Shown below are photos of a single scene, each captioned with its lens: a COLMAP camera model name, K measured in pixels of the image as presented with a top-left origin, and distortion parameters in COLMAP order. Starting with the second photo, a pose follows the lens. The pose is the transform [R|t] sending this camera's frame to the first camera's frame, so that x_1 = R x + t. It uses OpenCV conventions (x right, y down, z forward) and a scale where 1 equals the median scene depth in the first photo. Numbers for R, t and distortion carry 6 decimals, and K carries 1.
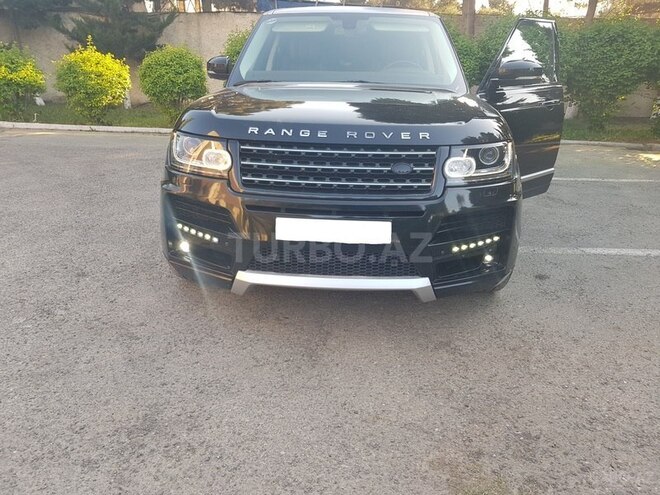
lens RADIAL K [[510.7, 0, 330.5], [0, 510.7, 247.9], [0, 0, 1]] dist [-0.018284, -0.001661]
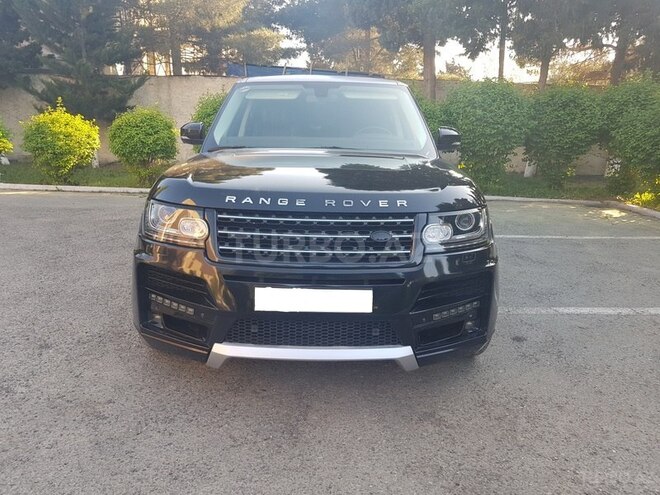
lens RADIAL K [[510.7, 0, 328.9], [0, 510.7, 247.3], [0, 0, 1]] dist [-0.018284, -0.001661]
pose [[0.998189, -0.009702, 0.059370, -0.018383], [0.016130, 0.993937, -0.108763, -0.023421], [-0.057955, 0.109524, 0.992293, 0.013541]]
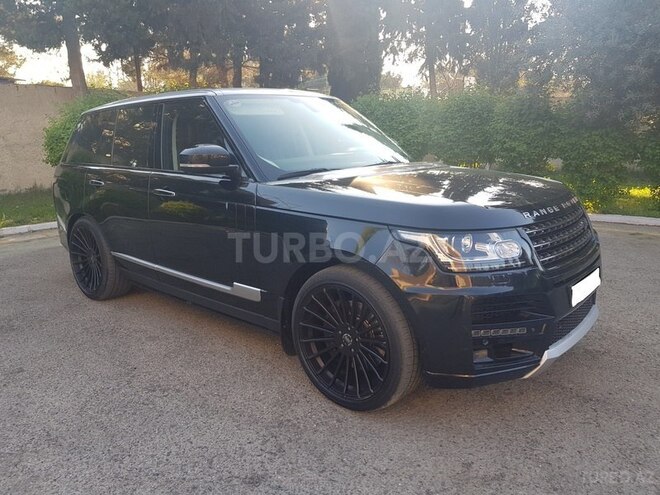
lens RADIAL K [[510.7, 0, 330.3], [0, 510.7, 248.4], [0, 0, 1]] dist [-0.018284, -0.001661]
pose [[0.655202, -0.223588, 0.721608, -1.002536], [0.309431, 0.950824, 0.013655, -0.256787], [-0.689176, 0.214341, 0.692167, 0.488874]]
